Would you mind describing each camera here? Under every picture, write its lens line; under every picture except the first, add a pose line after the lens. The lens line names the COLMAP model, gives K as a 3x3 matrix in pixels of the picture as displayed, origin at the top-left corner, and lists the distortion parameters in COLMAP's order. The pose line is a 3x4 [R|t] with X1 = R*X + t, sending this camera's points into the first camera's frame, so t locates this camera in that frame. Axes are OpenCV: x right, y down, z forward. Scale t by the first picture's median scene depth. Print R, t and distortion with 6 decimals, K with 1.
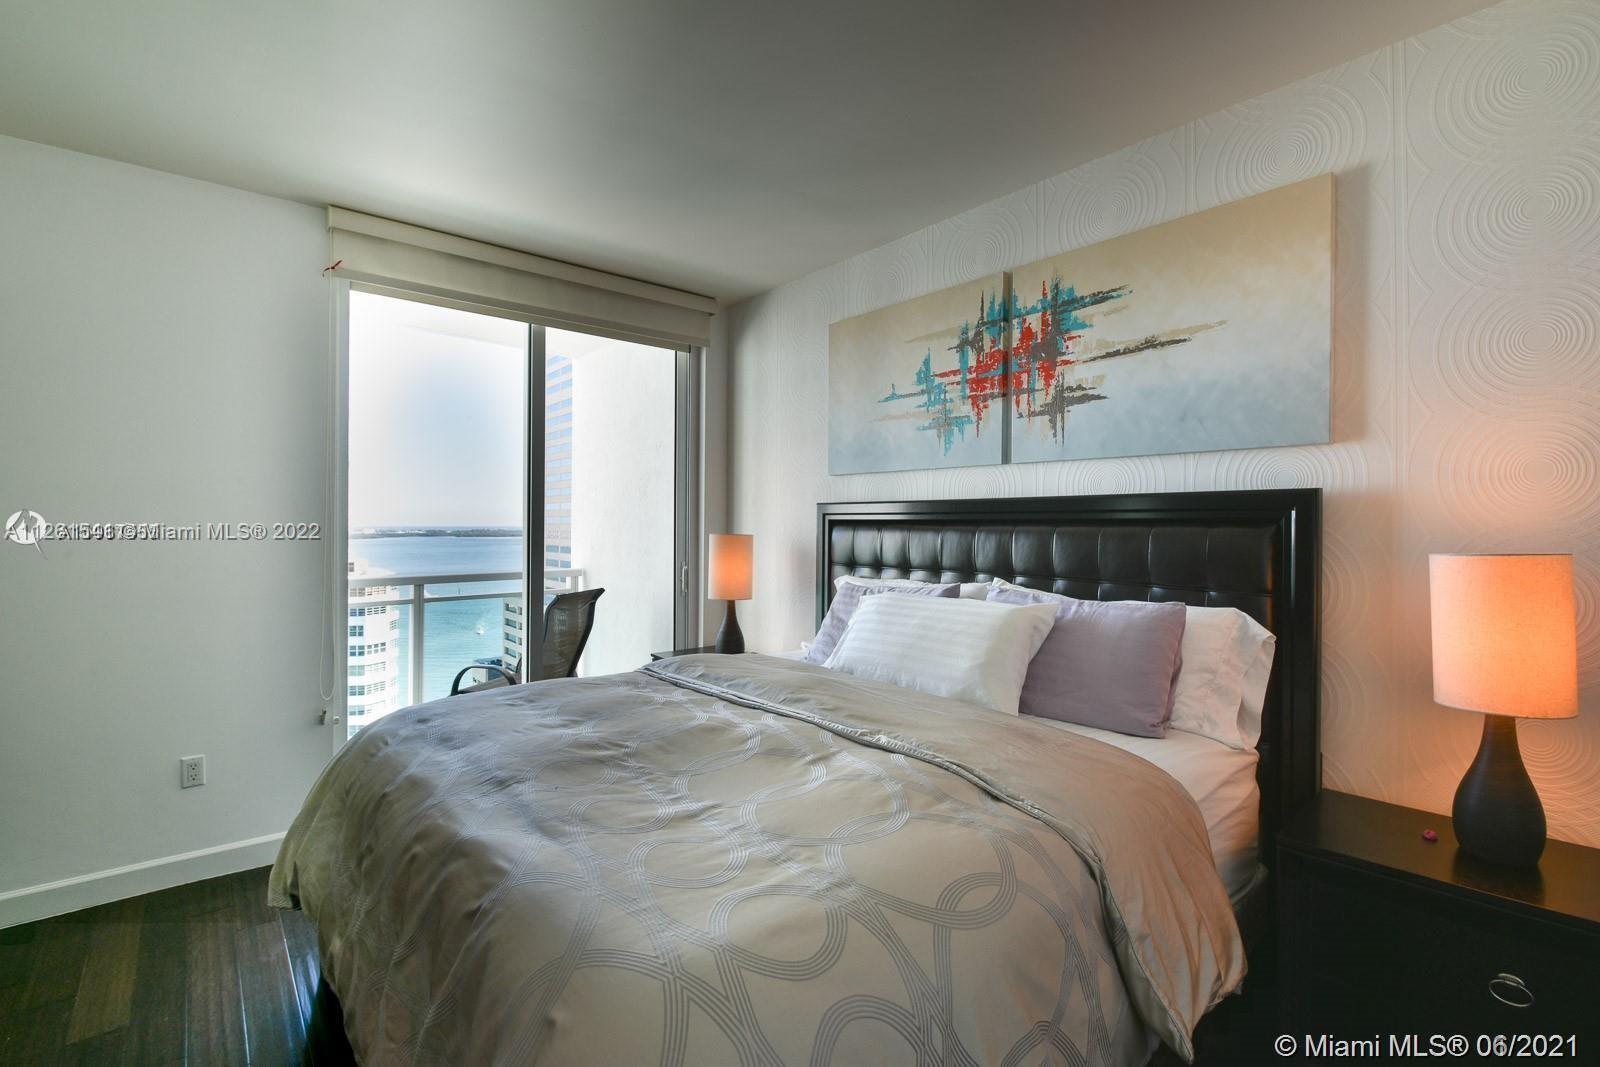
lens RADIAL K [[708.3, 0, 799.7], [0, 708.3, 525.1], [0, 0, 1]] dist [0.003042, -0.000315]
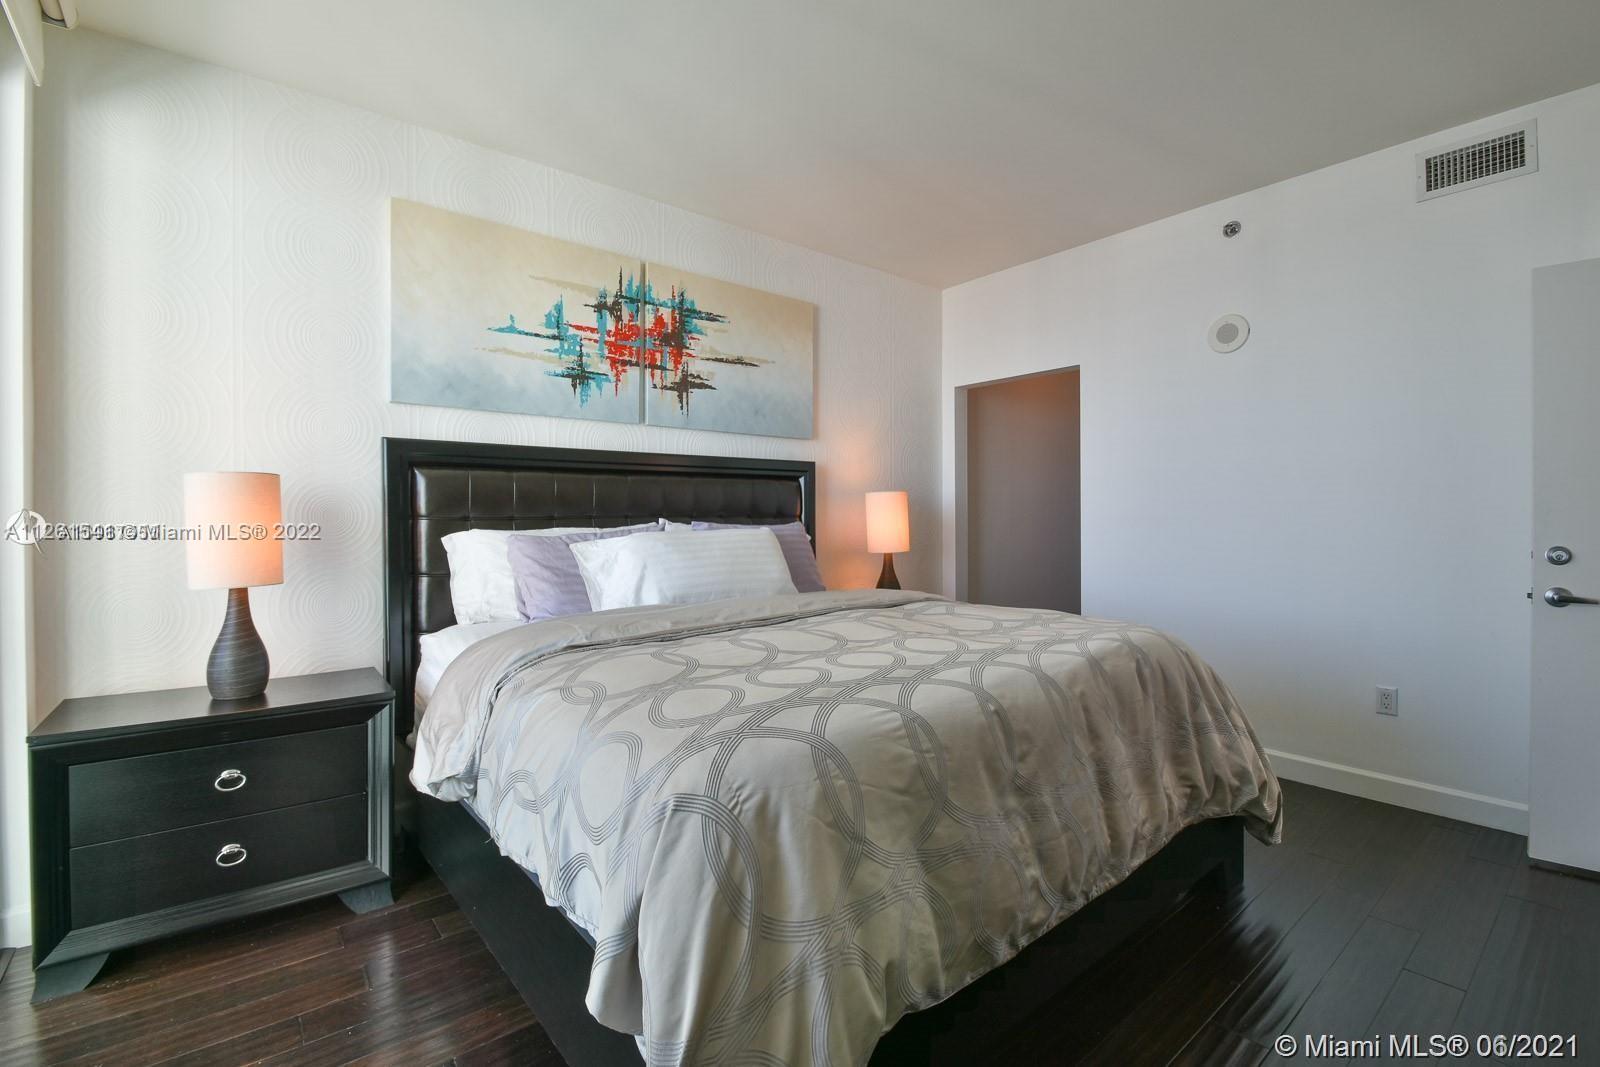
lens RADIAL K [[708.3, 0, 799.4], [0, 708.3, 524.7], [0, 0, 1]] dist [0.003042, -0.000315]
pose [[0.024820, -0.012512, 0.999614, -0.909332], [0.009727, 0.999877, 0.012274, 0.071773], [-0.999645, 0.009418, 0.024938, 0.724176]]
